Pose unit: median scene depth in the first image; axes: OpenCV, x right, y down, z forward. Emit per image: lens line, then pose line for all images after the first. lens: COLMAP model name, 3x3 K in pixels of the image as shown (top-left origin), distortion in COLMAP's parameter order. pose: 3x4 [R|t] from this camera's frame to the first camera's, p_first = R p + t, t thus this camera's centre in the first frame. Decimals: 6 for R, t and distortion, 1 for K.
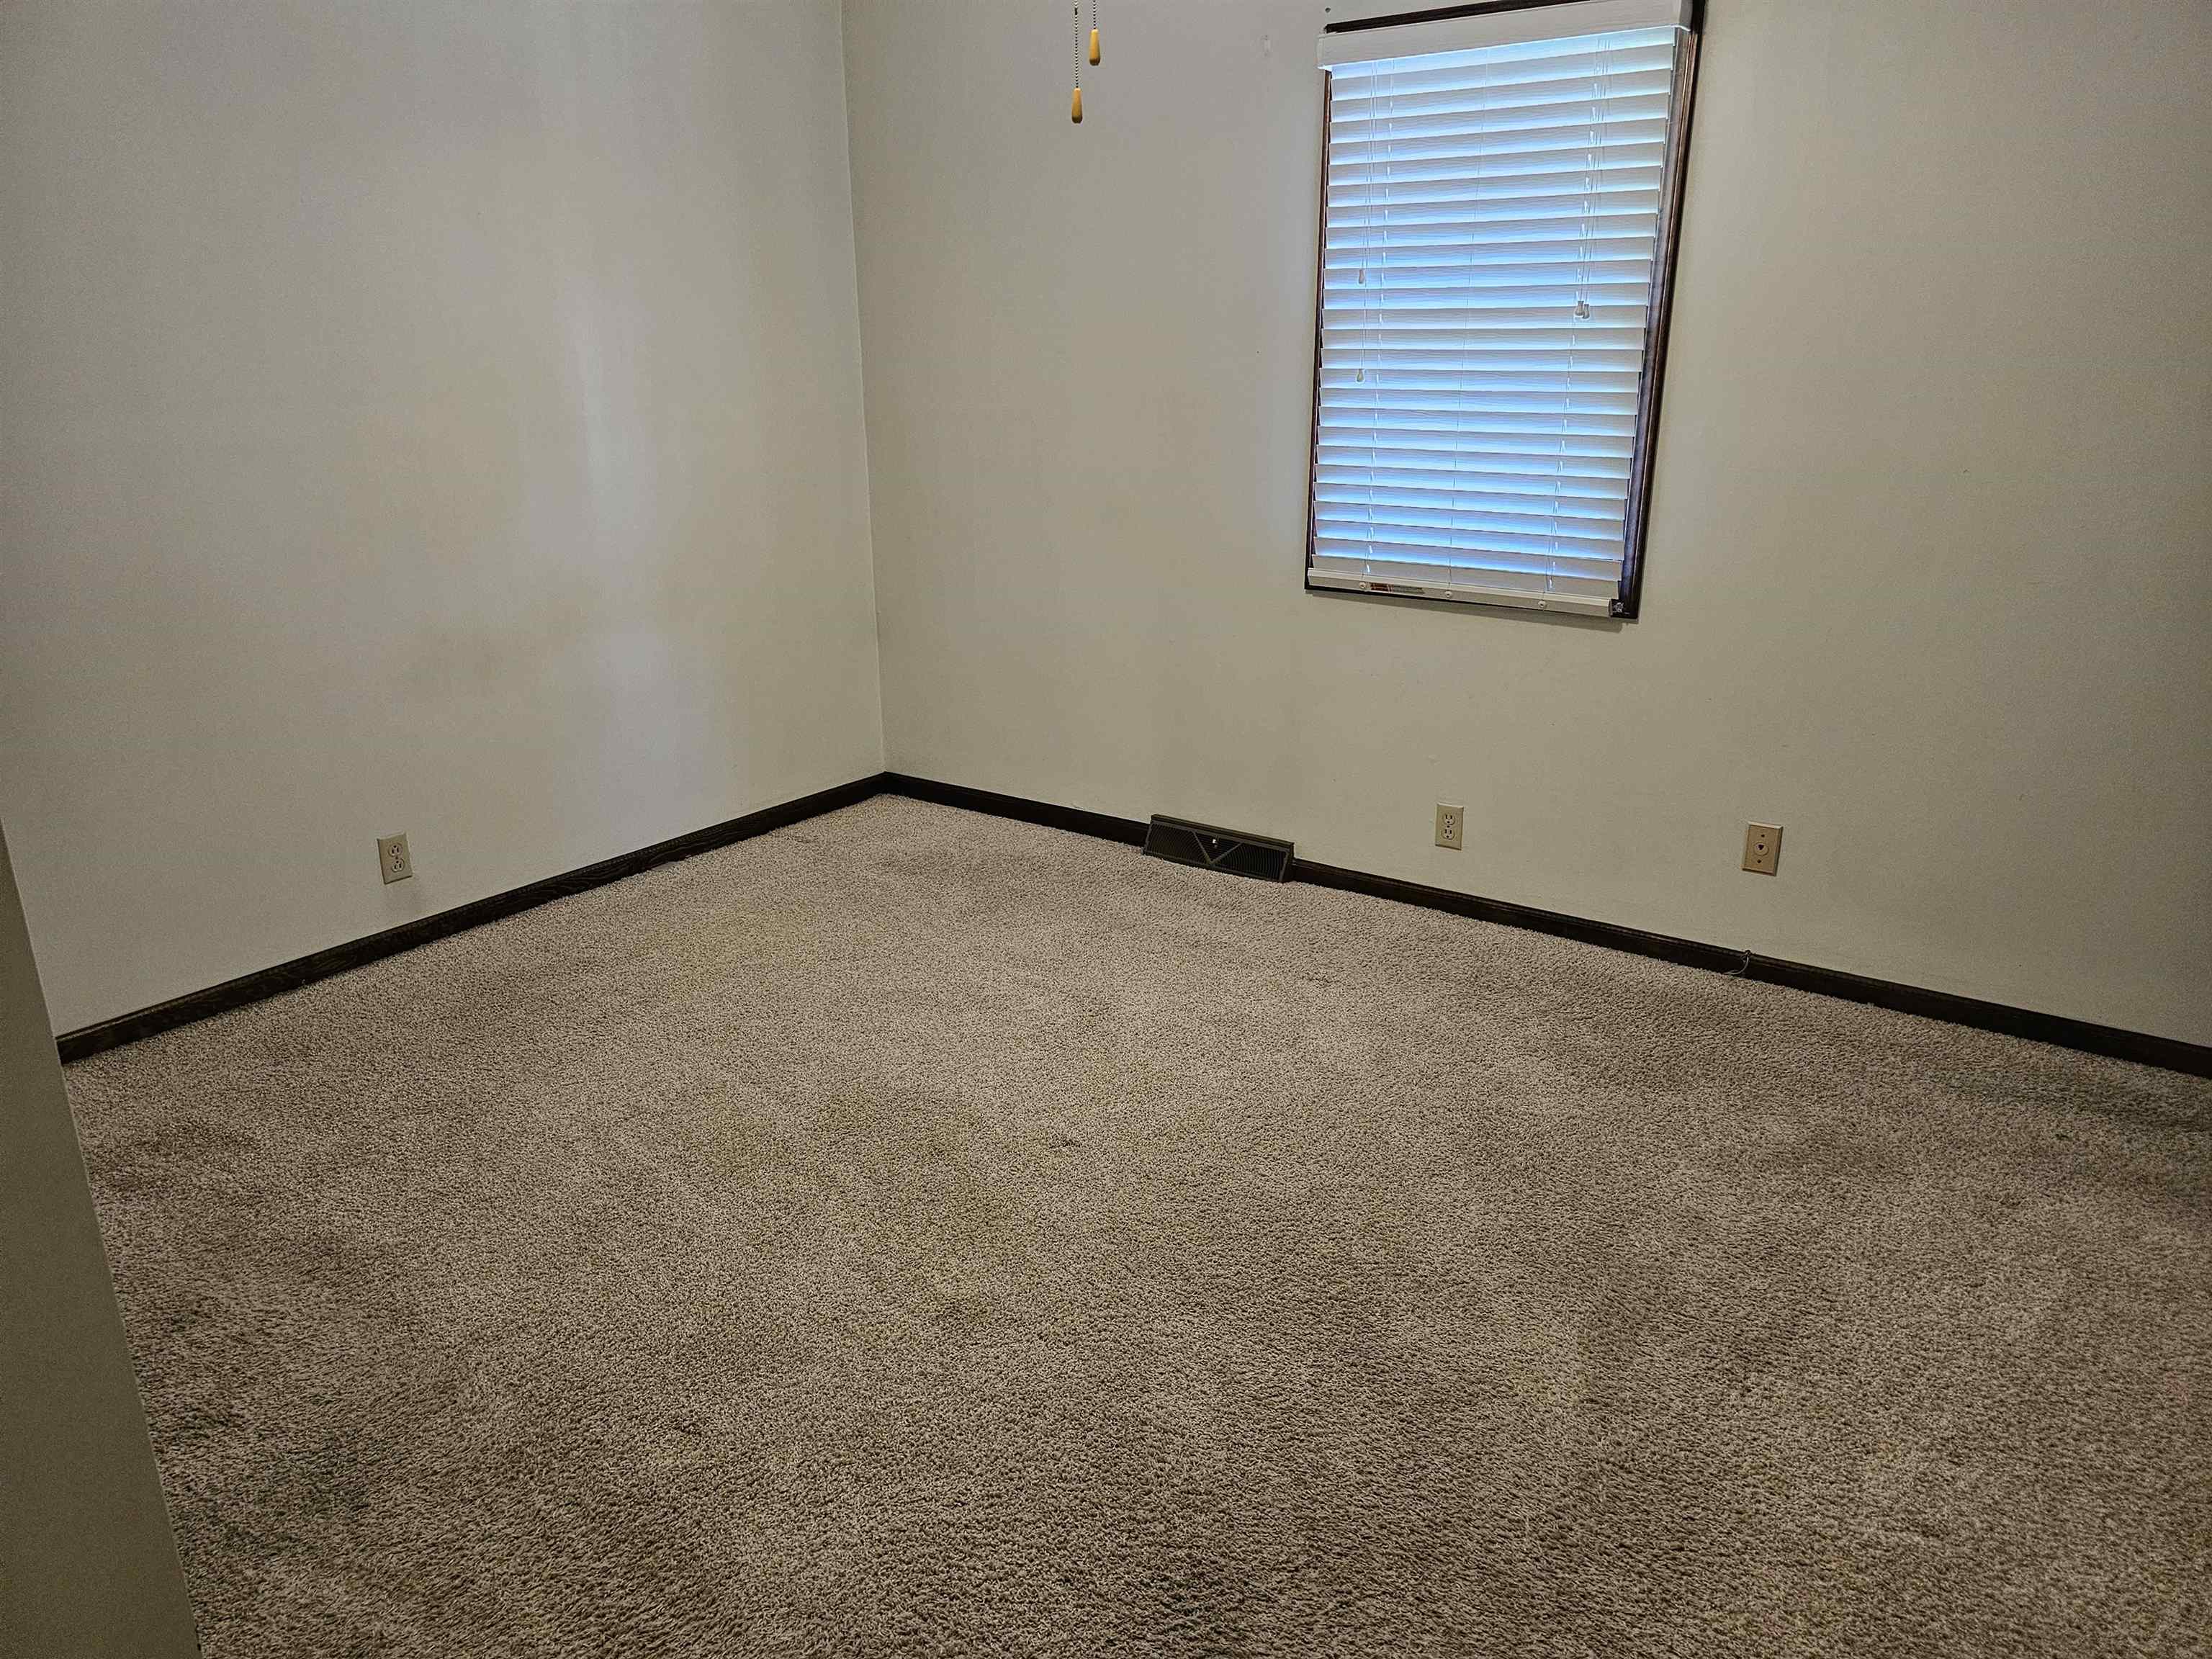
lens RADIAL K [[1464.7, 0, 1106.0], [0, 1464.7, 829.5], [0, 0, 1]] dist [0.004028, 0.000152]
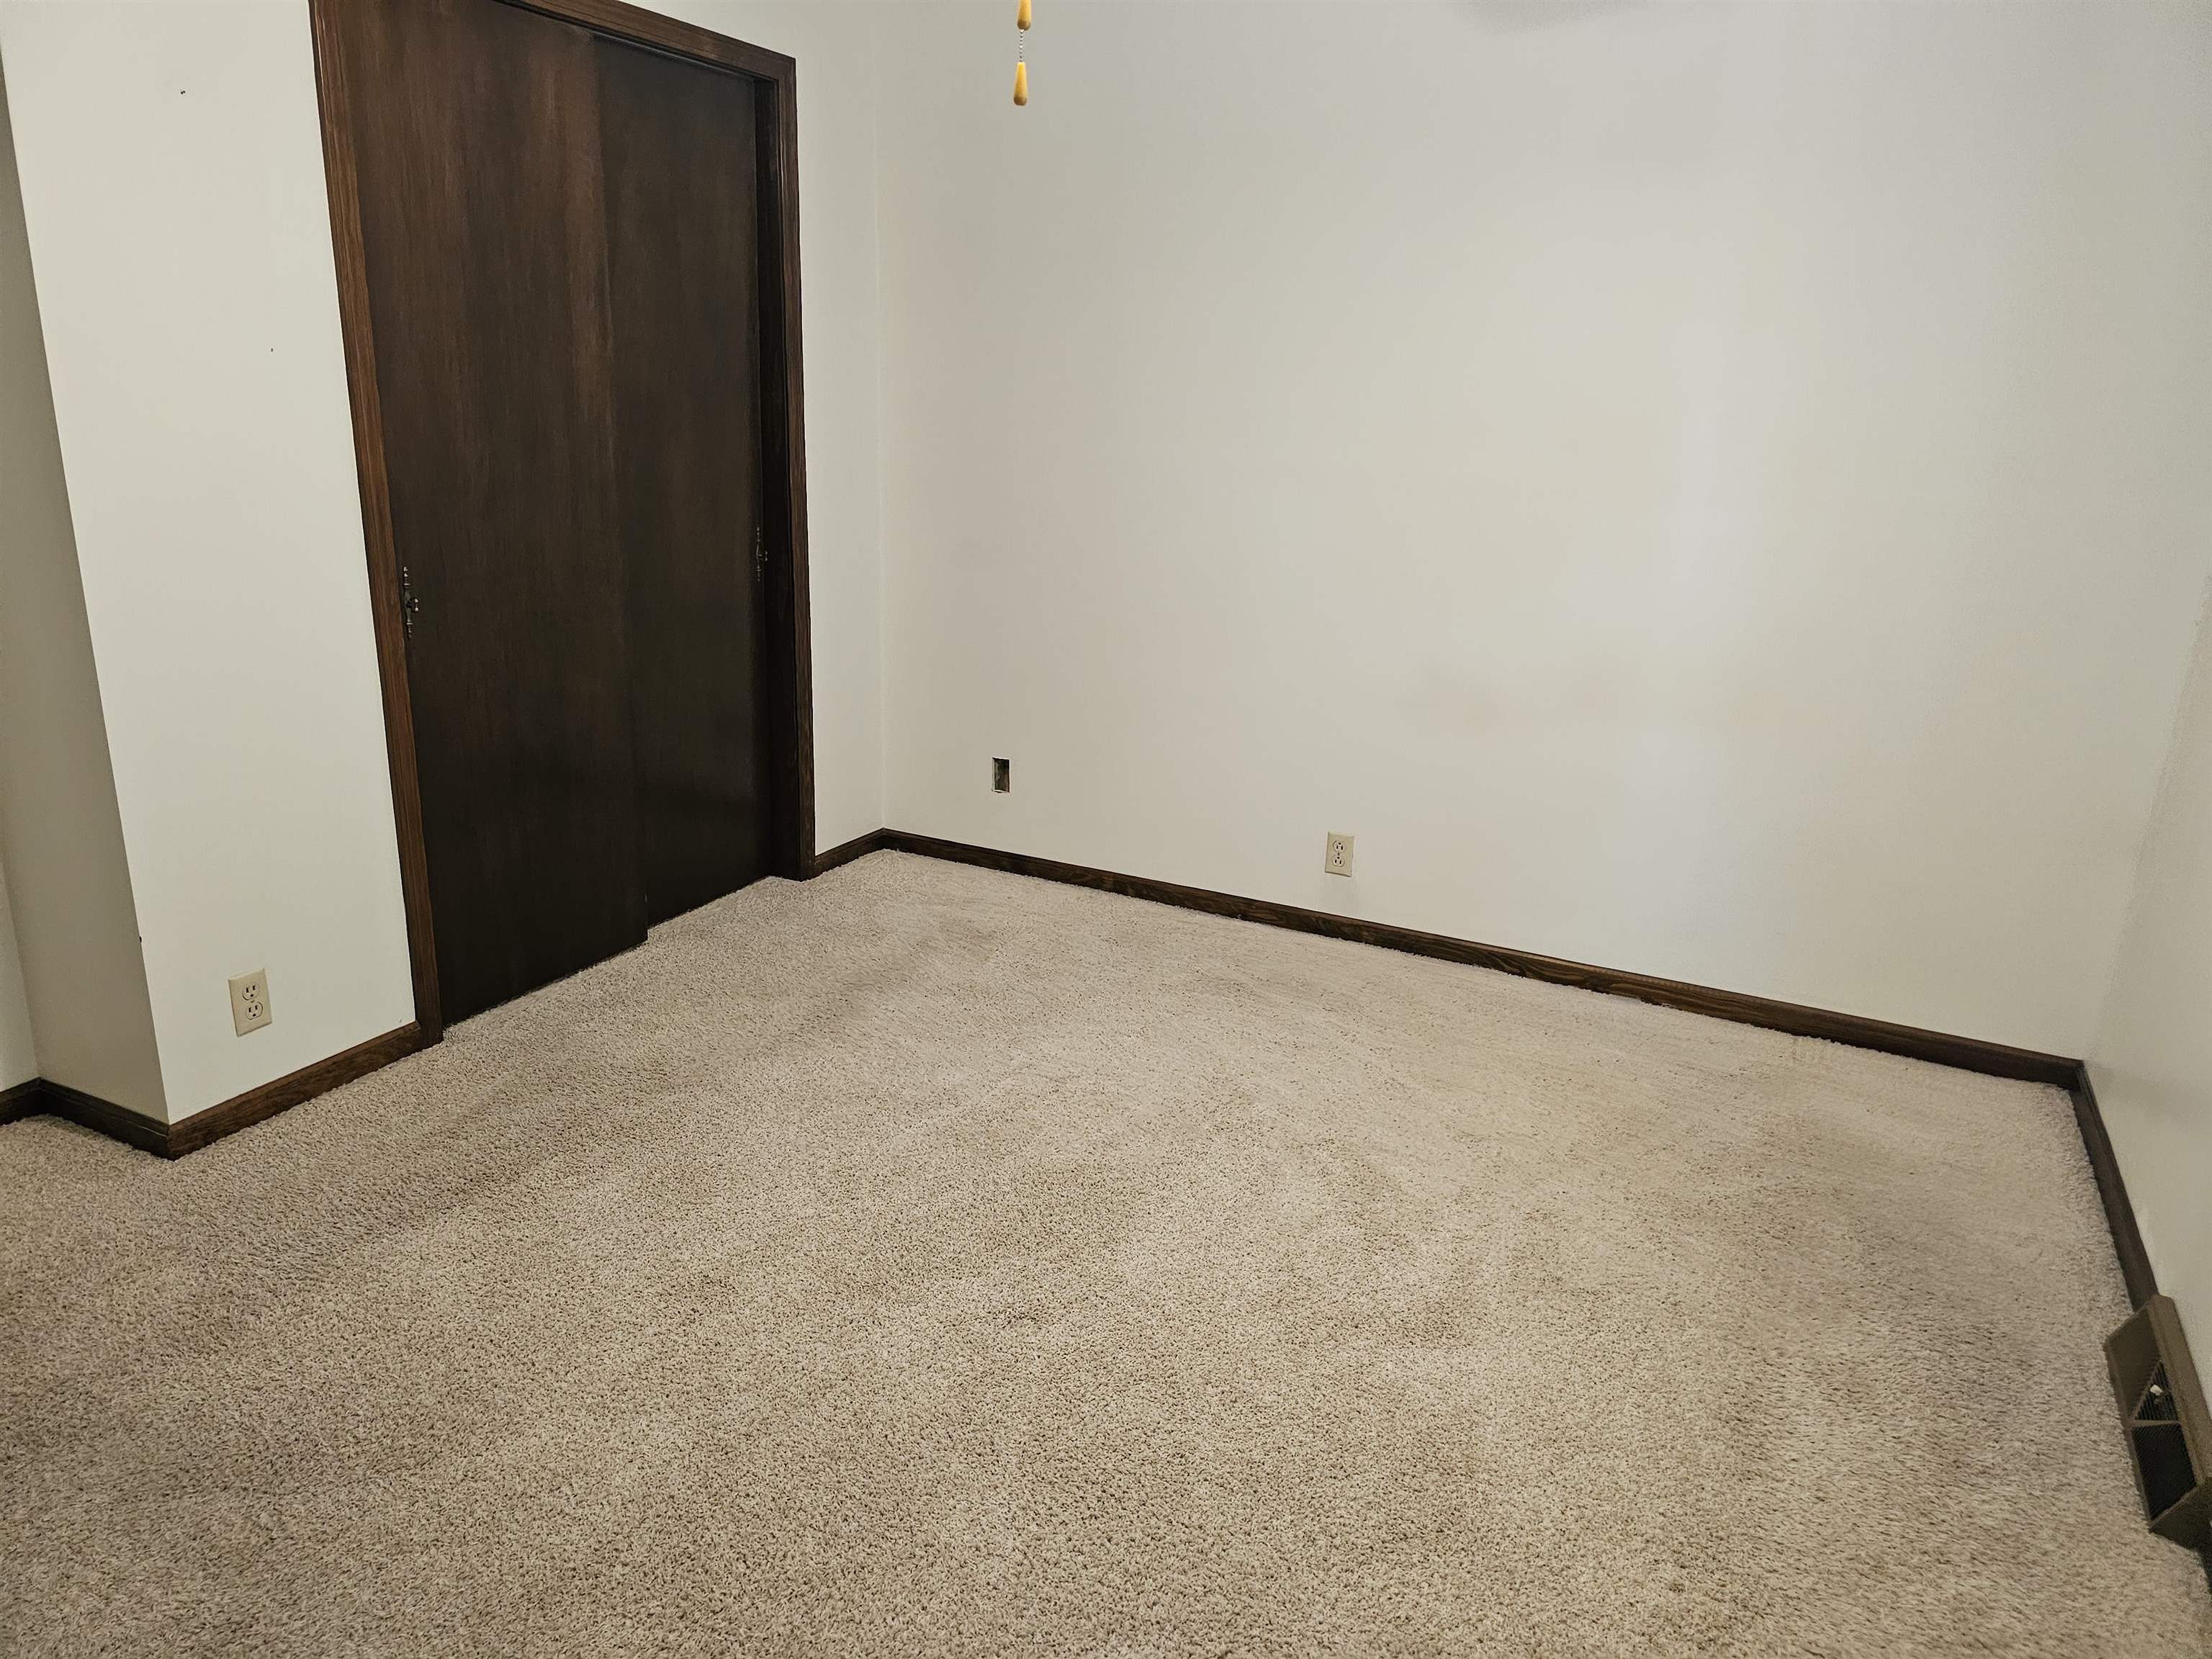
lens RADIAL K [[1464.7, 0, 1106.0], [0, 1464.7, 829.5], [0, 0, 1]] dist [0.004028, 0.000152]
pose [[0.138127, 0.291440, -0.946564, 0.517927], [-0.338127, 0.912180, 0.231512, -0.189299], [0.930909, 0.288081, 0.224540, 0.579368]]
